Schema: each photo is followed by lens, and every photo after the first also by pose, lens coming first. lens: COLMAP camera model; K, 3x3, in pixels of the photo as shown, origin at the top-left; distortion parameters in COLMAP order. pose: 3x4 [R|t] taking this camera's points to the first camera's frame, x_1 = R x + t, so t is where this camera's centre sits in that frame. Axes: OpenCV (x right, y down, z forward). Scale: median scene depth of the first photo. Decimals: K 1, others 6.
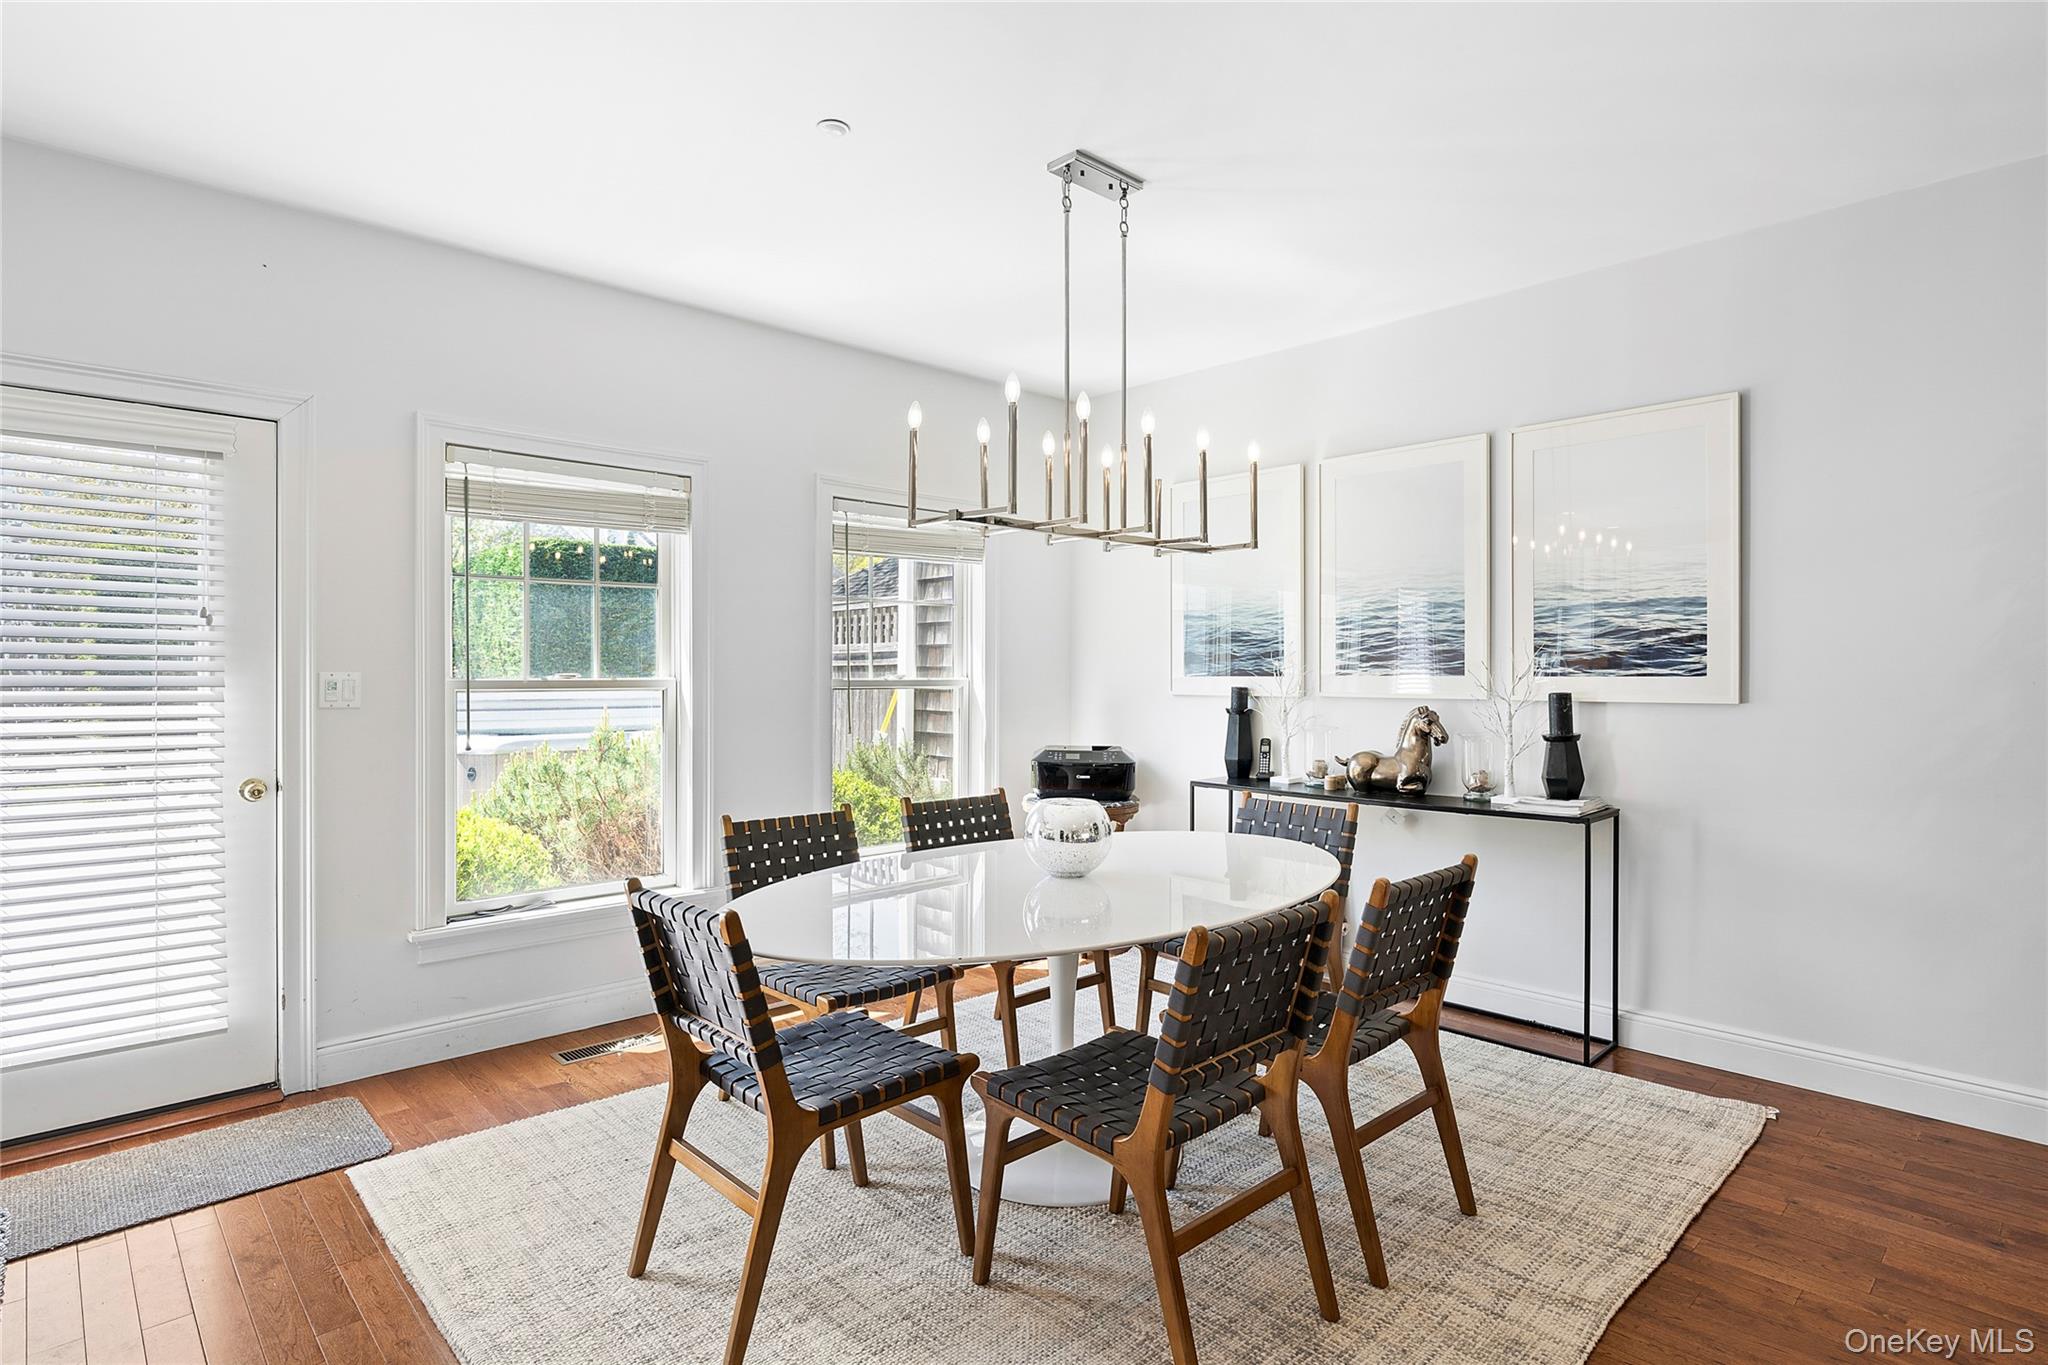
lens RADIAL K [[1050.5, 0, 1024.0], [0, 1050.5, 682.5], [0, 0, 1]] dist [0.001970, 0.000193]
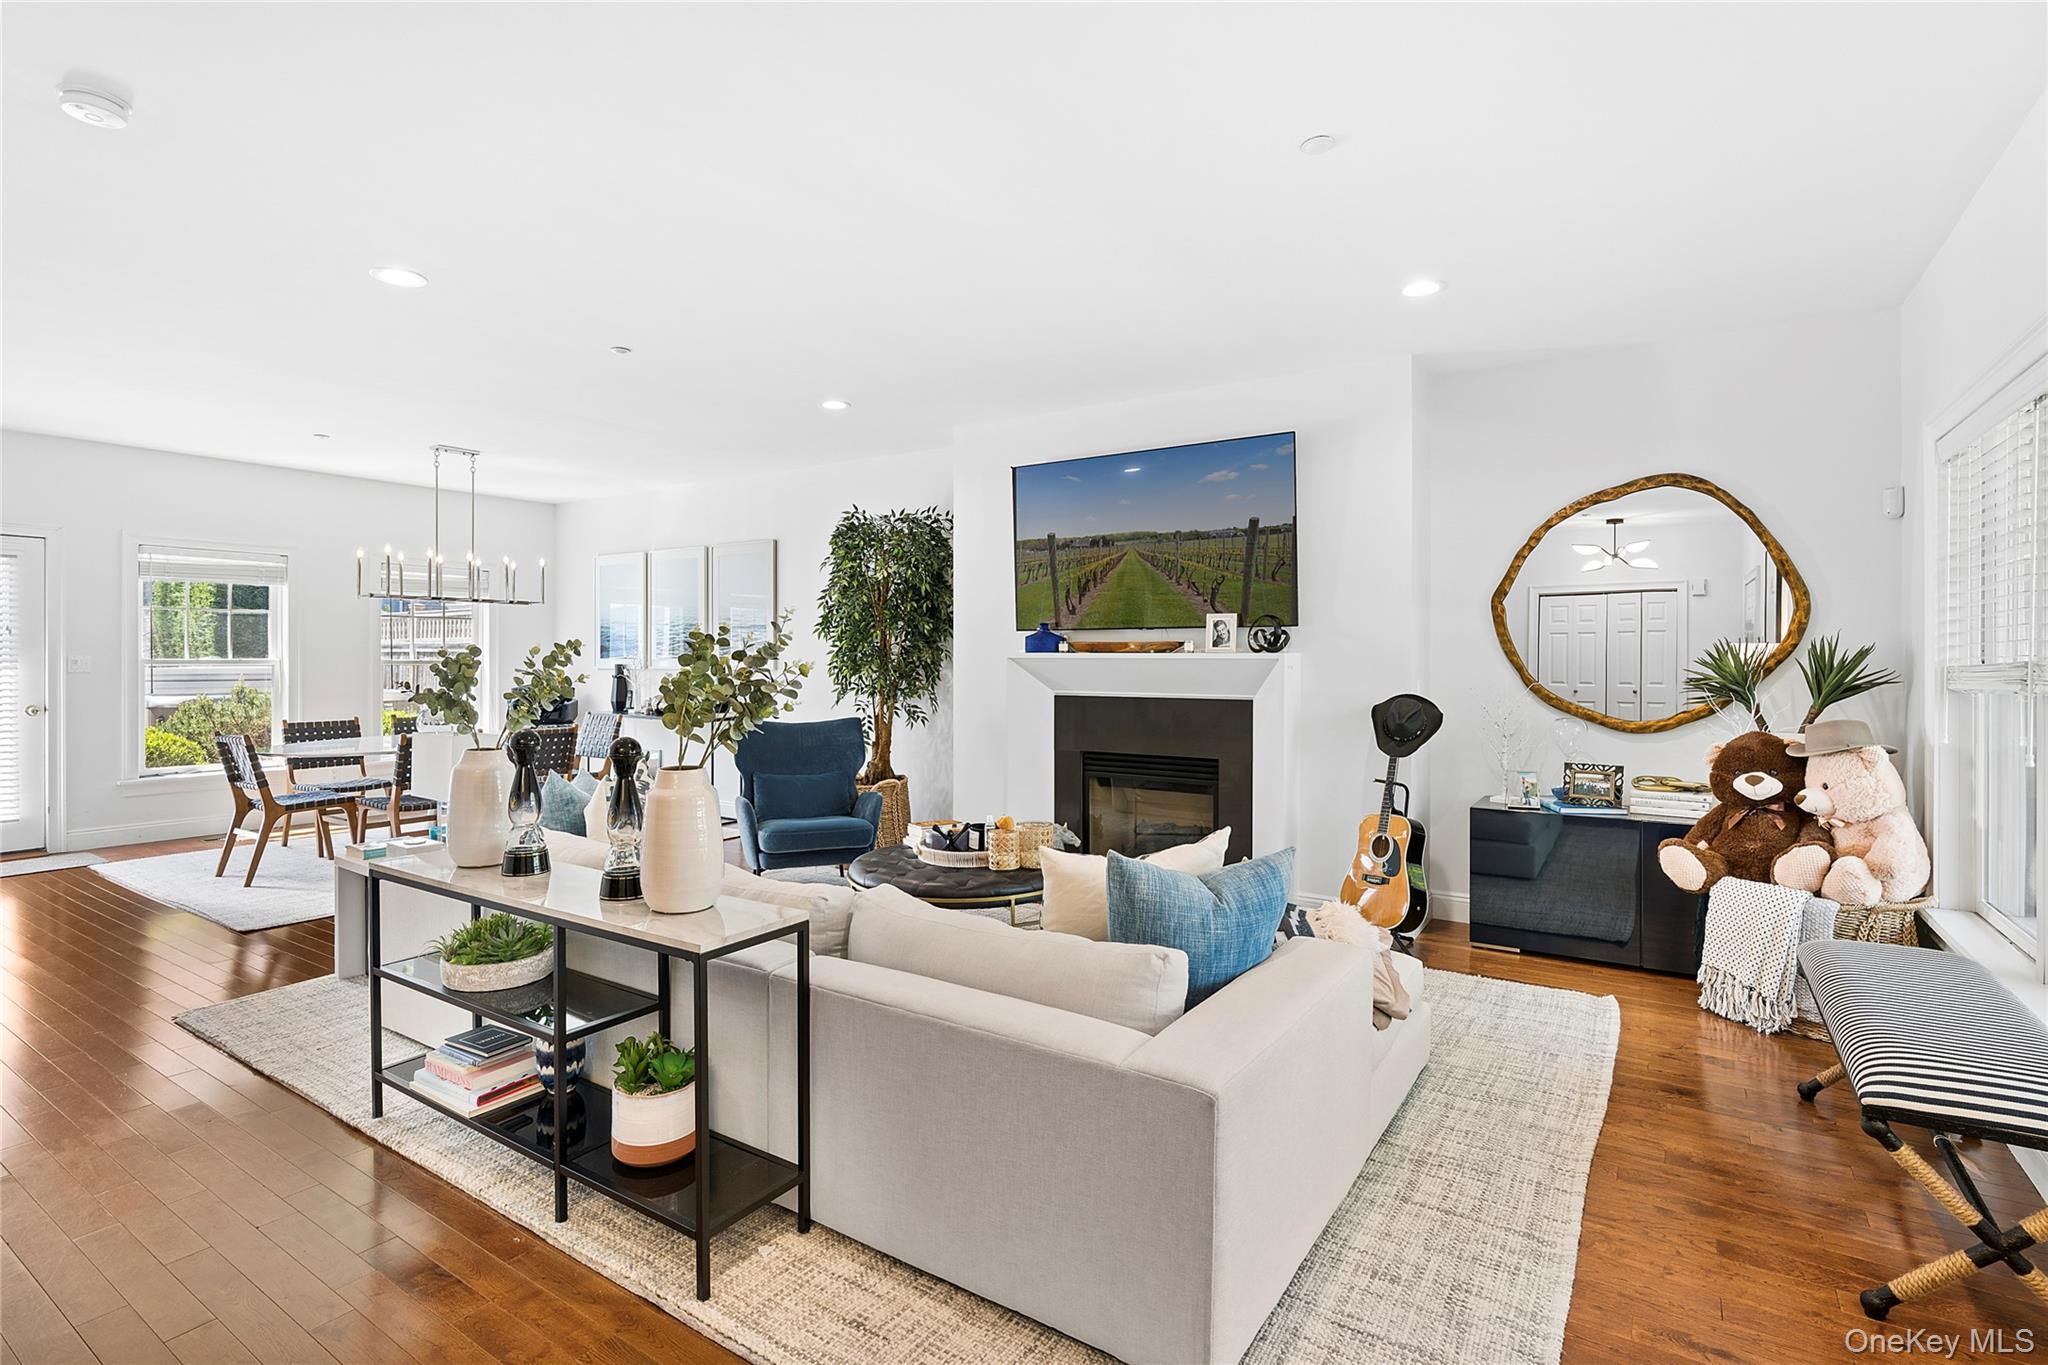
lens RADIAL K [[971.3, 0, 1026.8], [0, 971.3, 666.2], [0, 0, 1]] dist [-0.001016, -0.000454]
pose [[0.973769, -0.001083, 0.227538, 0.616609], [0.001289, 0.999999, -0.000757, 0.012106], [-0.227537, 0.001030, 0.973769, -1.079617]]
